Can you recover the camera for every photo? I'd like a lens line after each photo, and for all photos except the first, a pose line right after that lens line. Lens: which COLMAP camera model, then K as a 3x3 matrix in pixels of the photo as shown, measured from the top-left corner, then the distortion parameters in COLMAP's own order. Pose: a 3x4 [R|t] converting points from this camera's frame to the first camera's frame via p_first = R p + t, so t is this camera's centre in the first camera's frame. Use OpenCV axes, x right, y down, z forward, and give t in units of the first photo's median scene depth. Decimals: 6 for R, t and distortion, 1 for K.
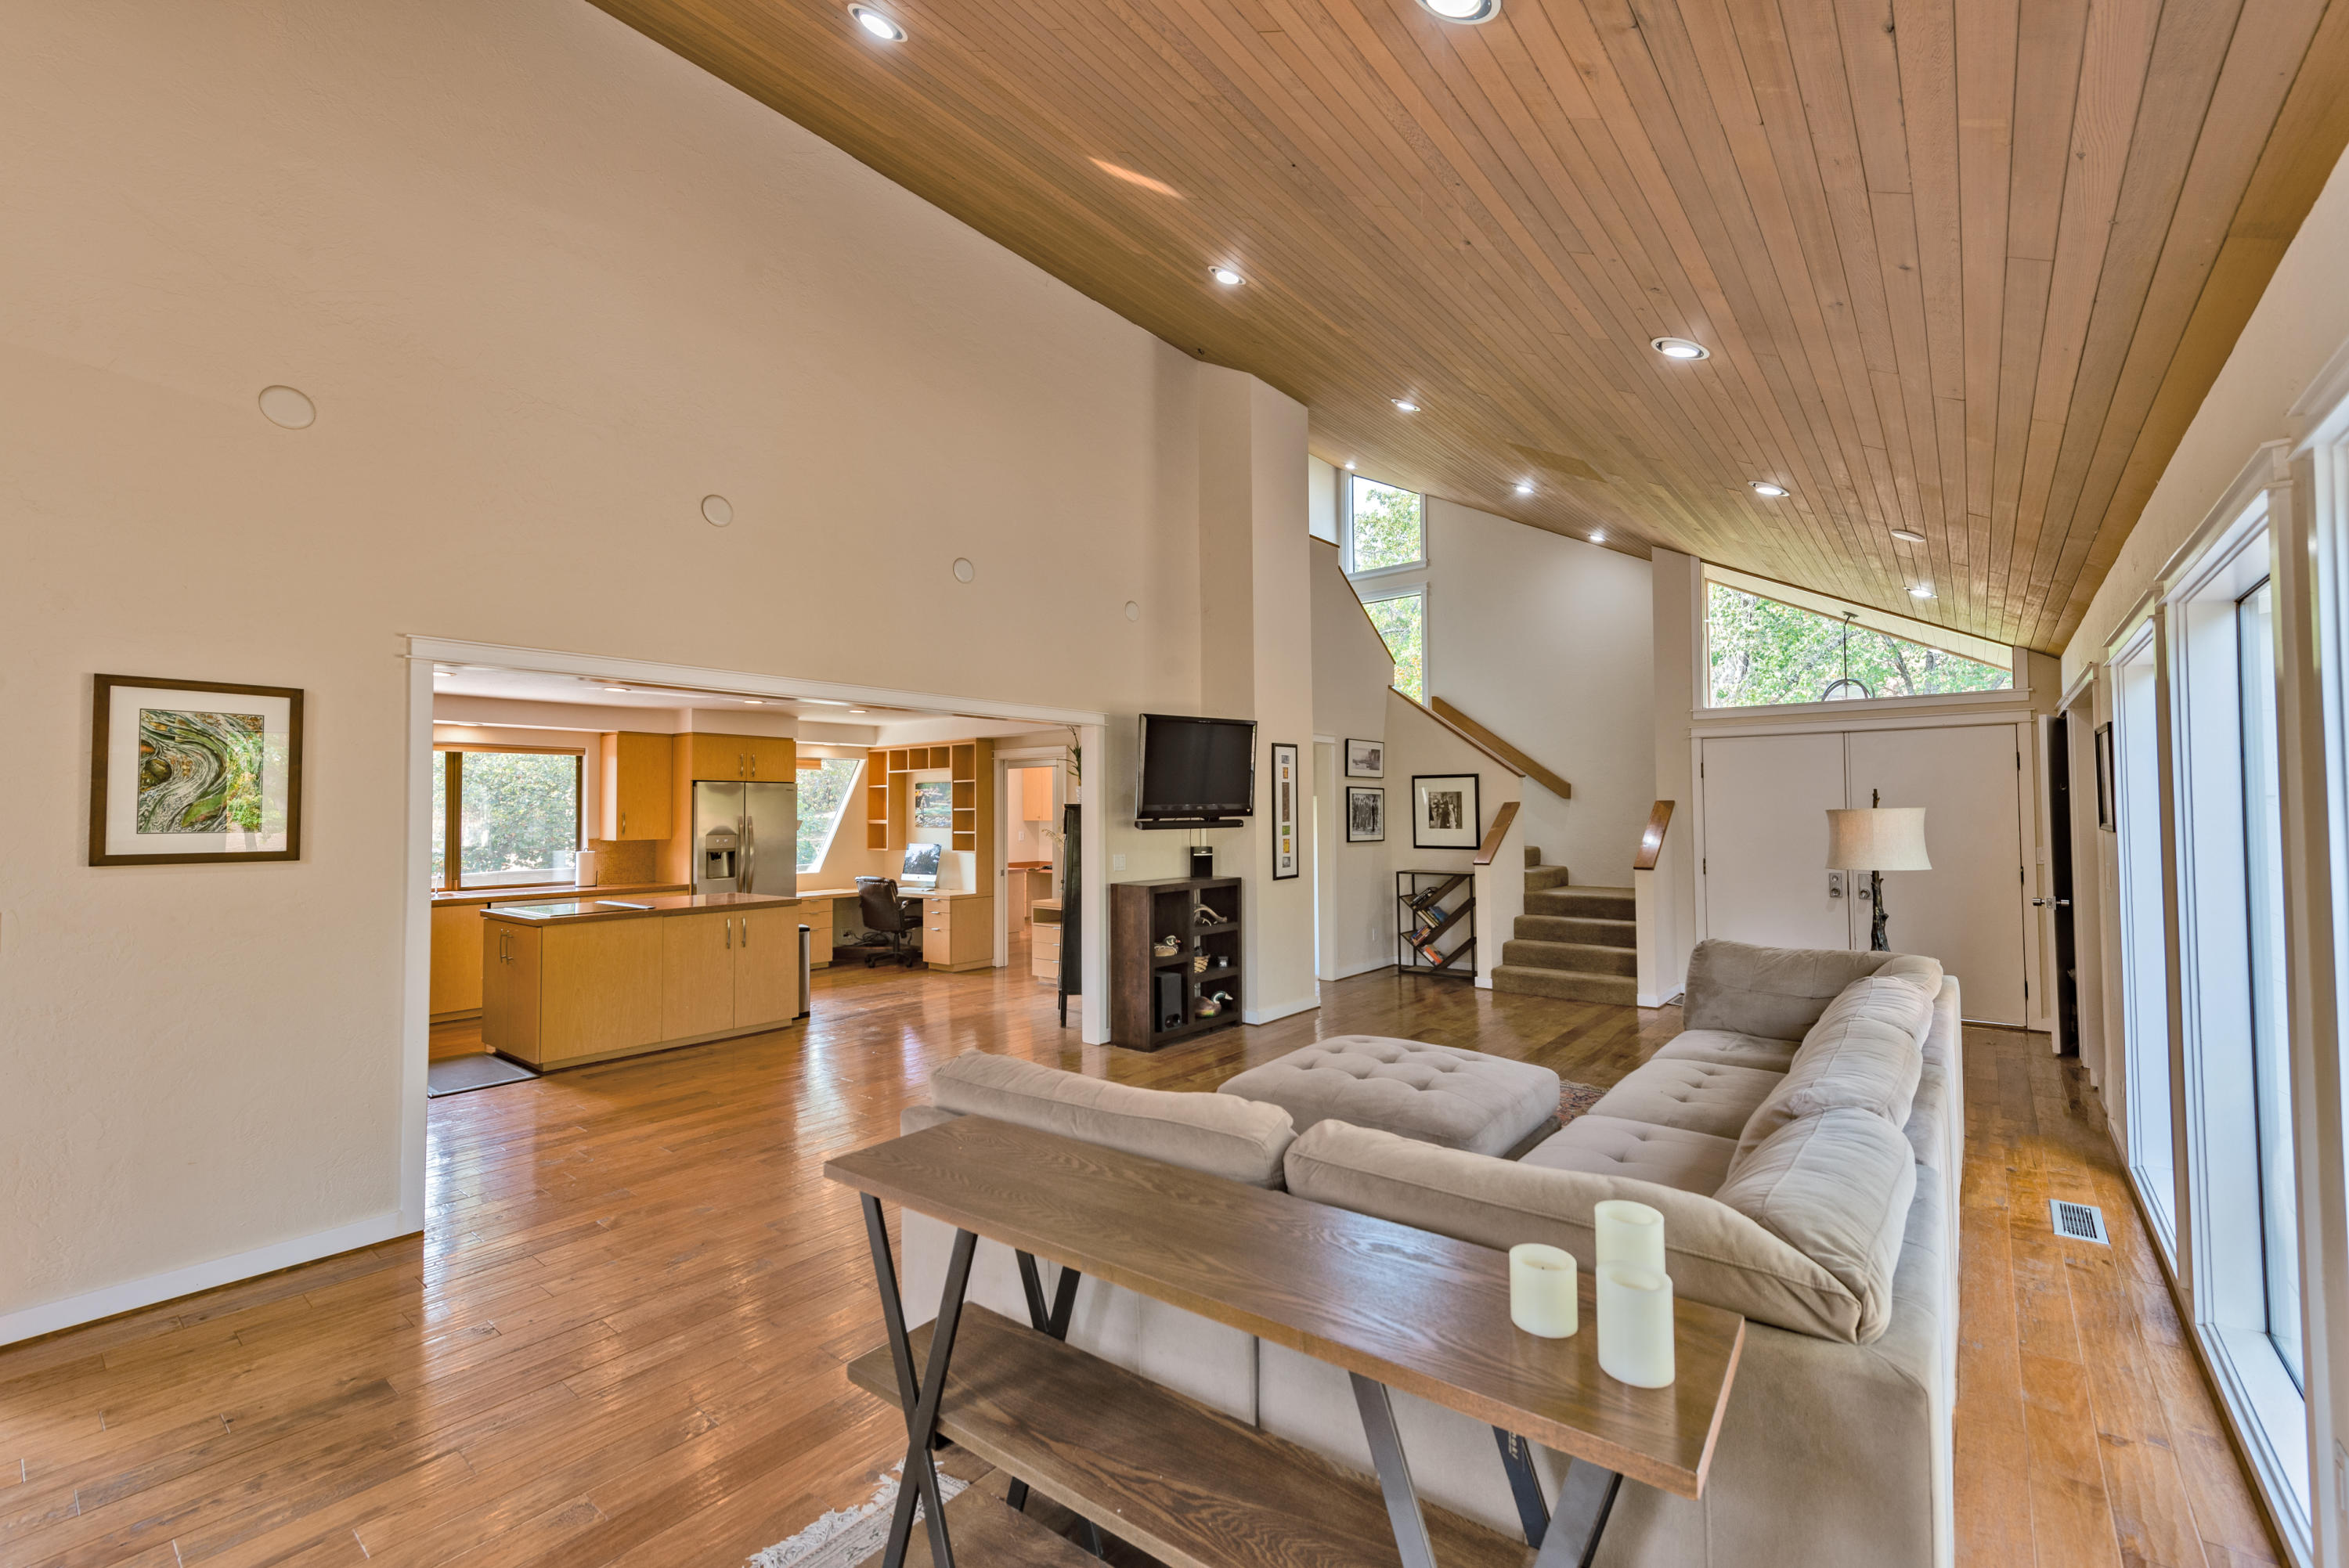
lens RADIAL K [[957.6, 0, 1179.6], [0, 957.6, 792.1], [0, 0, 1]] dist [0.000703, 0.000070]
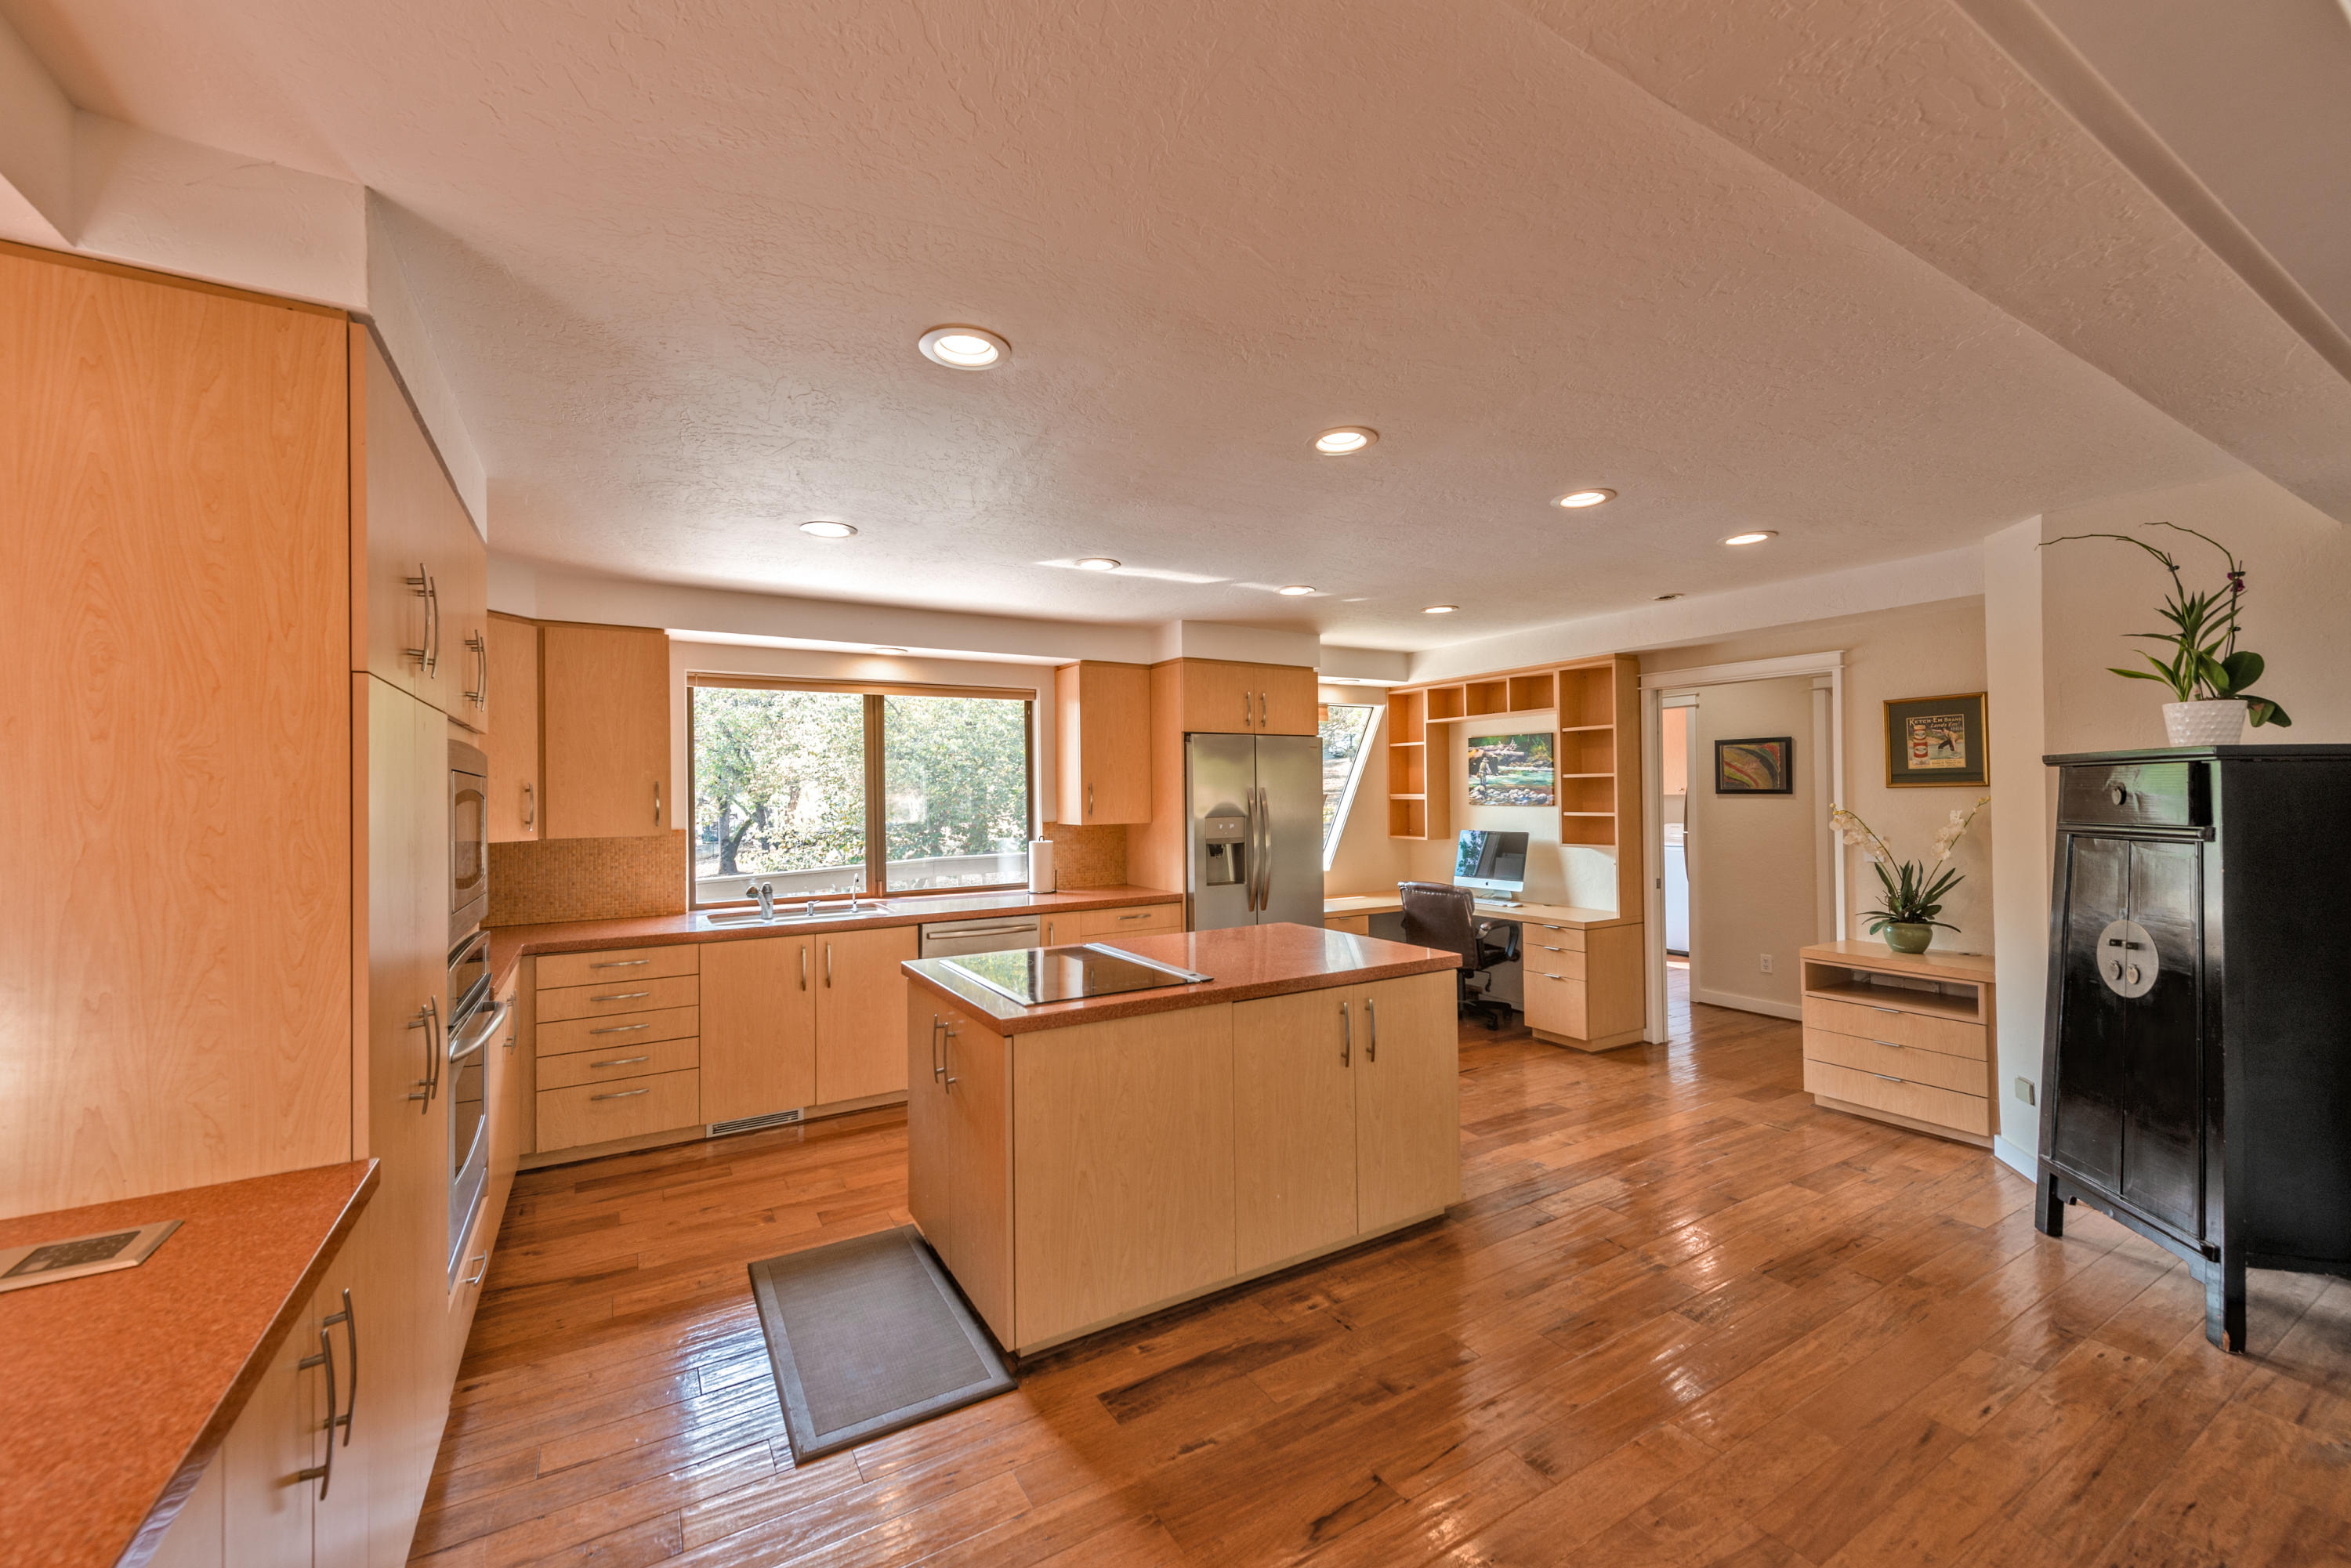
lens RADIAL K [[924.4, 0, 1182.4], [0, 924.4, 792.9], [0, 0, 1]] dist [0.016665, 0.000100]
pose [[0.936280, -0.003335, -0.351238, -0.264228], [0.012164, 0.999663, 0.022934, 0.012890], [0.351043, -0.025745, 0.936005, 0.378040]]
